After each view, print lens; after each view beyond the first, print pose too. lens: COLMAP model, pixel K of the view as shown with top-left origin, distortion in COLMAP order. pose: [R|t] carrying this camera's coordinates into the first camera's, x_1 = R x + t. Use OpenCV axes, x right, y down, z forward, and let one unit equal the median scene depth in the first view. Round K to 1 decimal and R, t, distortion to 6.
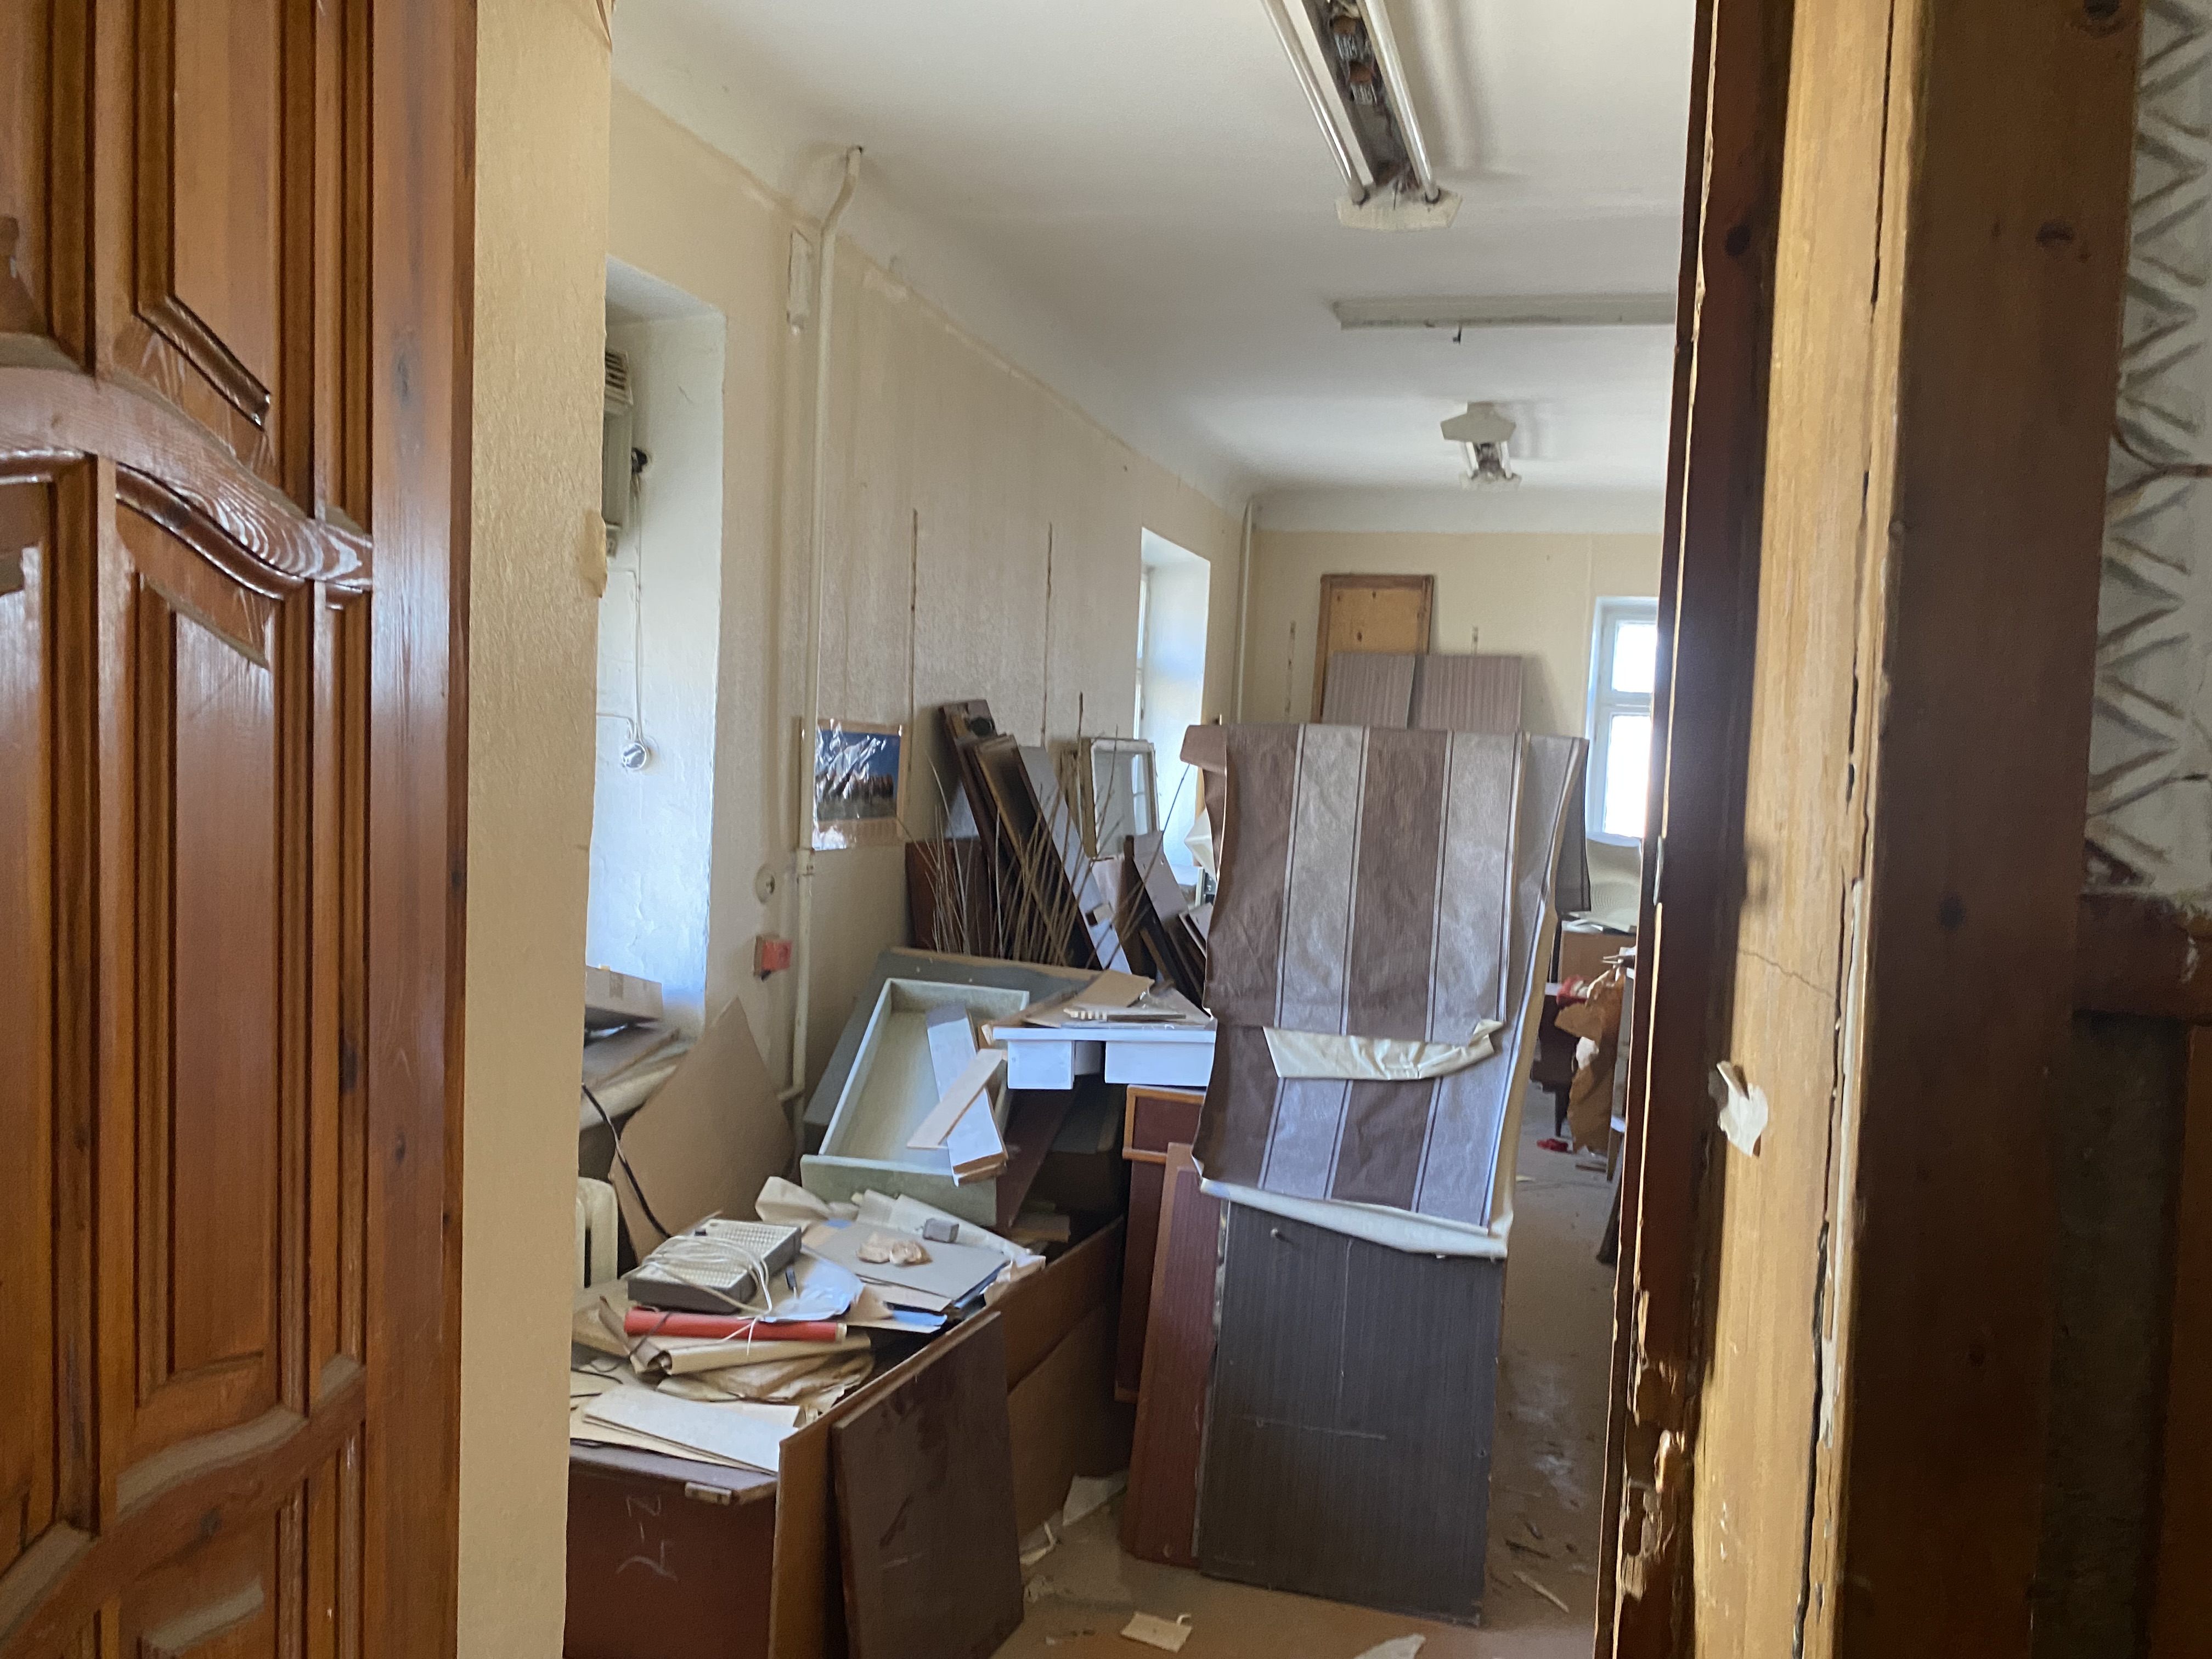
lens RADIAL K [[1713.4, 0, 1106.0], [0, 1713.4, 829.5], [0, 0, 1]] dist [0.107722, -0.101020]
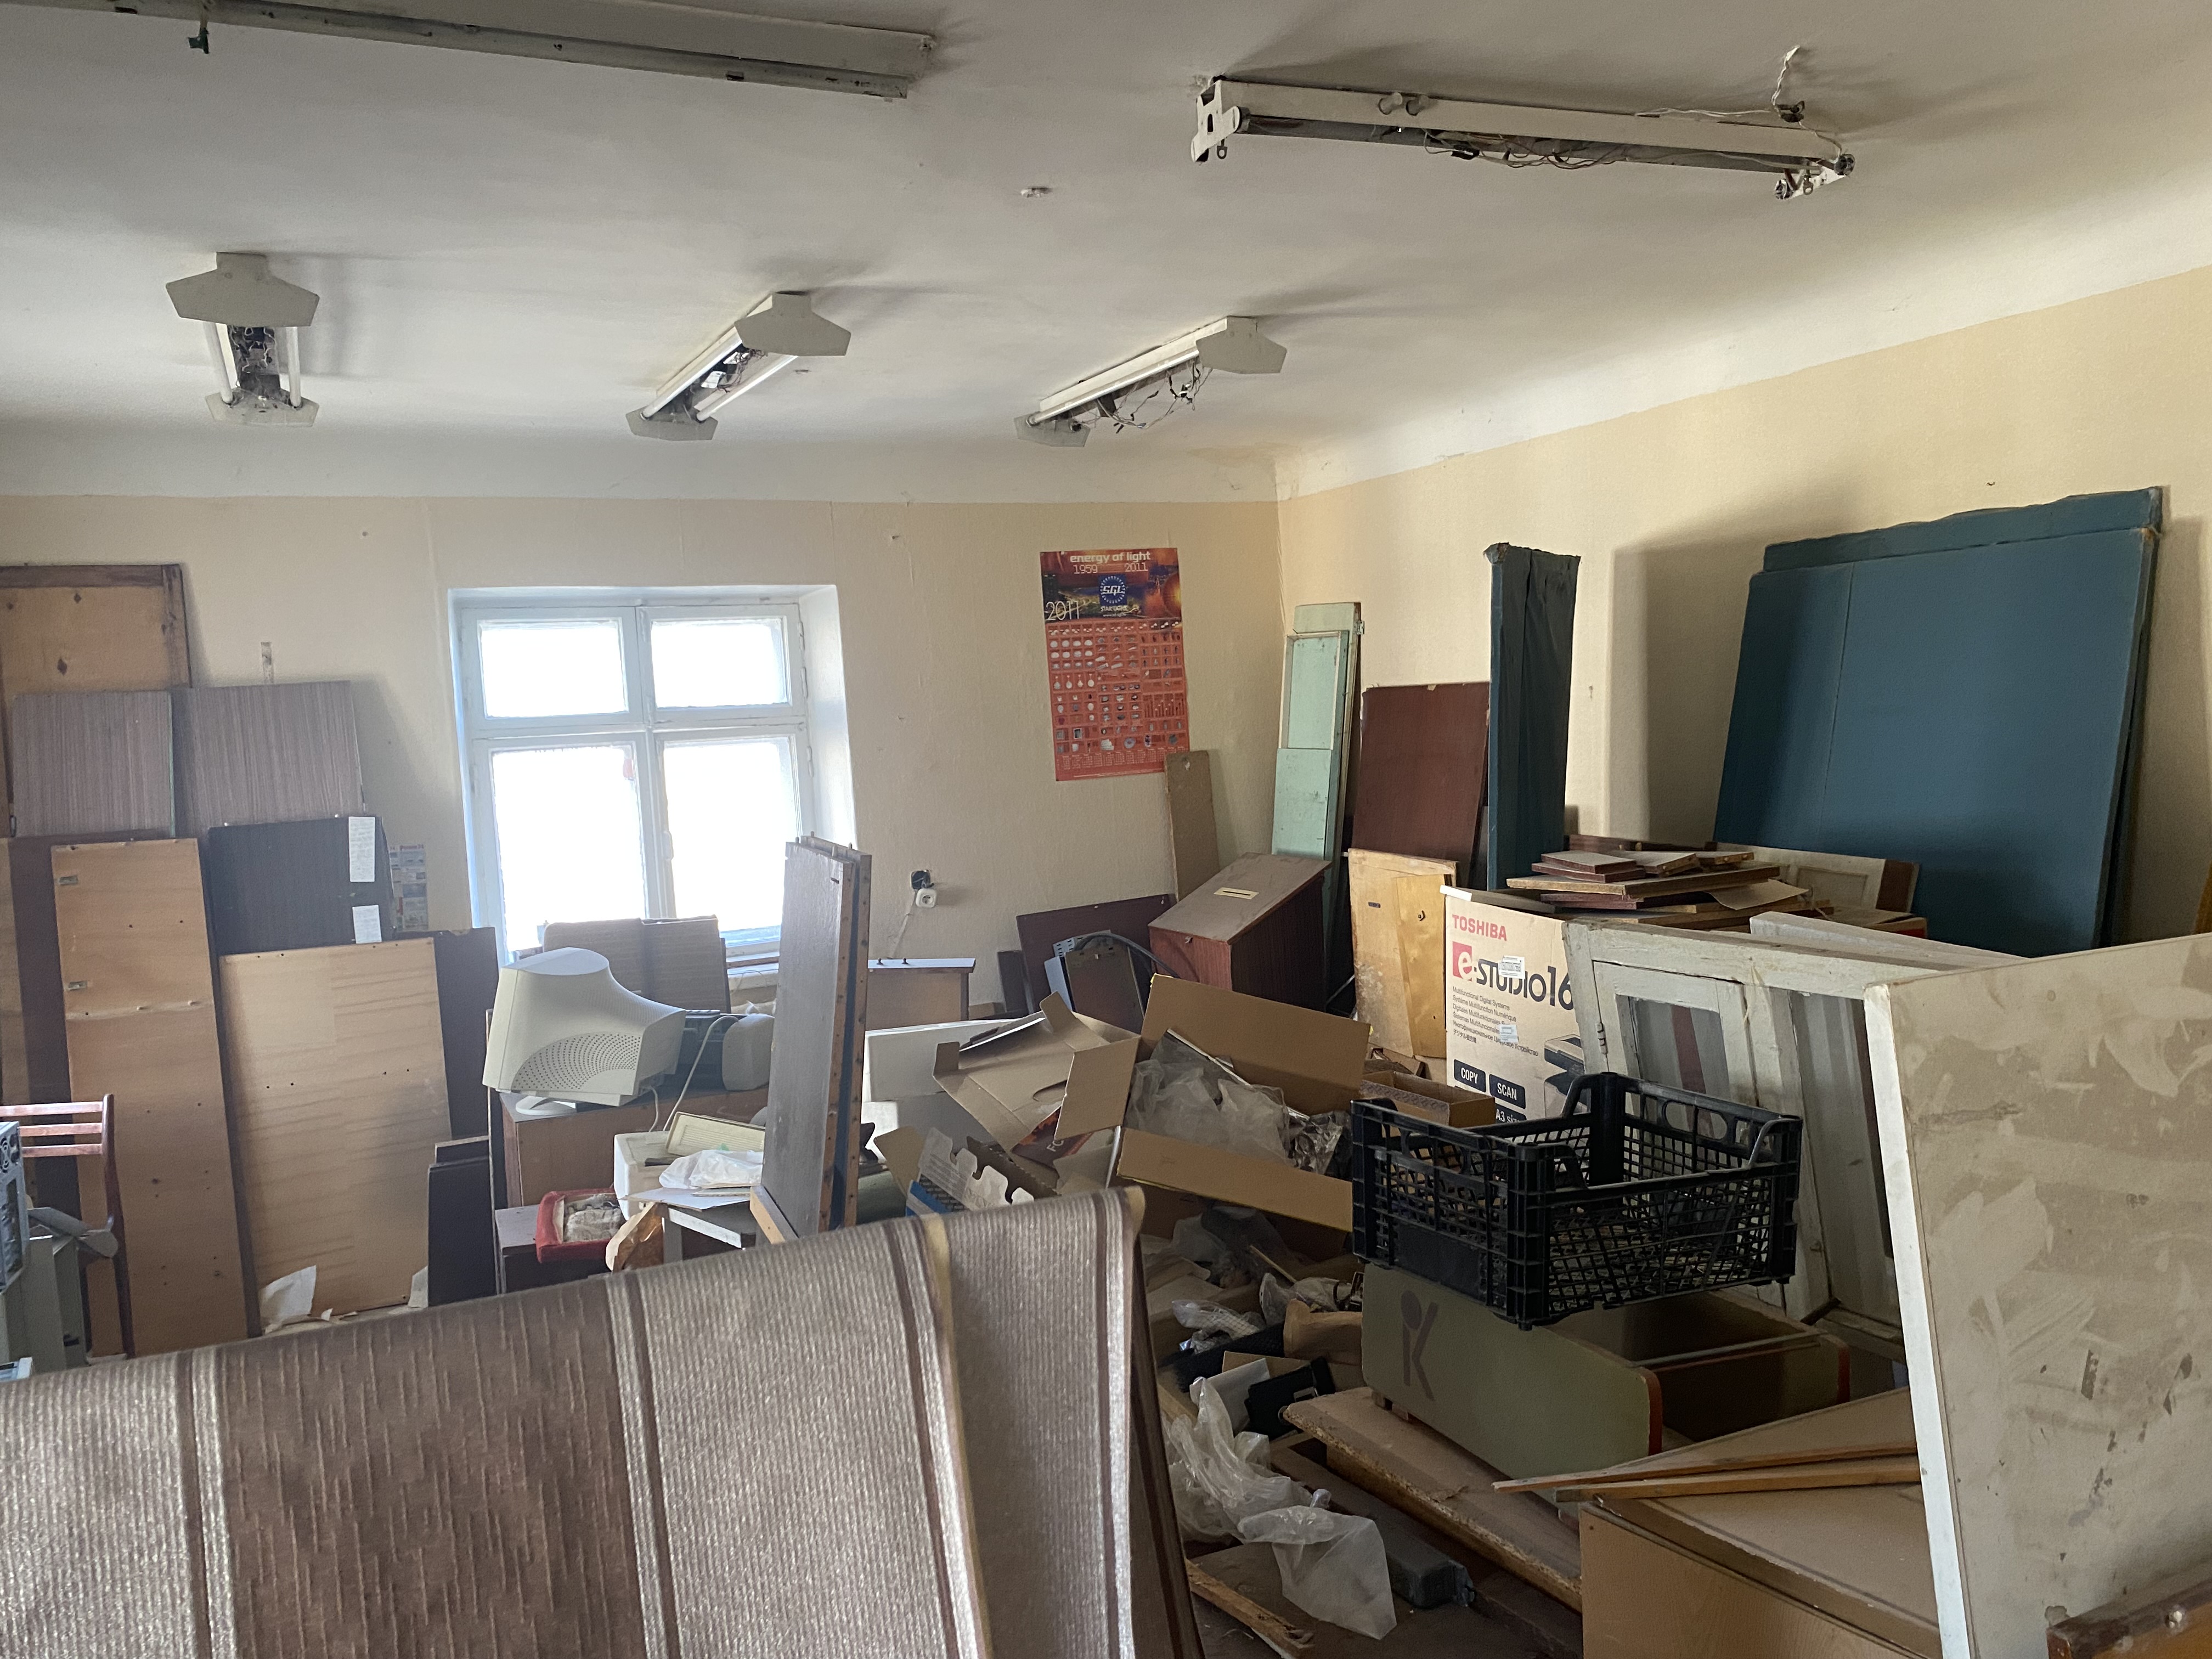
lens RADIAL K [[1713.4, 0, 1106.0], [0, 1713.4, 829.5], [0, 0, 1]] dist [0.107722, -0.101020]
pose [[0.775542, -0.135696, 0.616539, 0.049546], [0.127884, 0.990146, 0.057060, -0.050719], [-0.618207, 0.034593, 0.785254, 0.328900]]
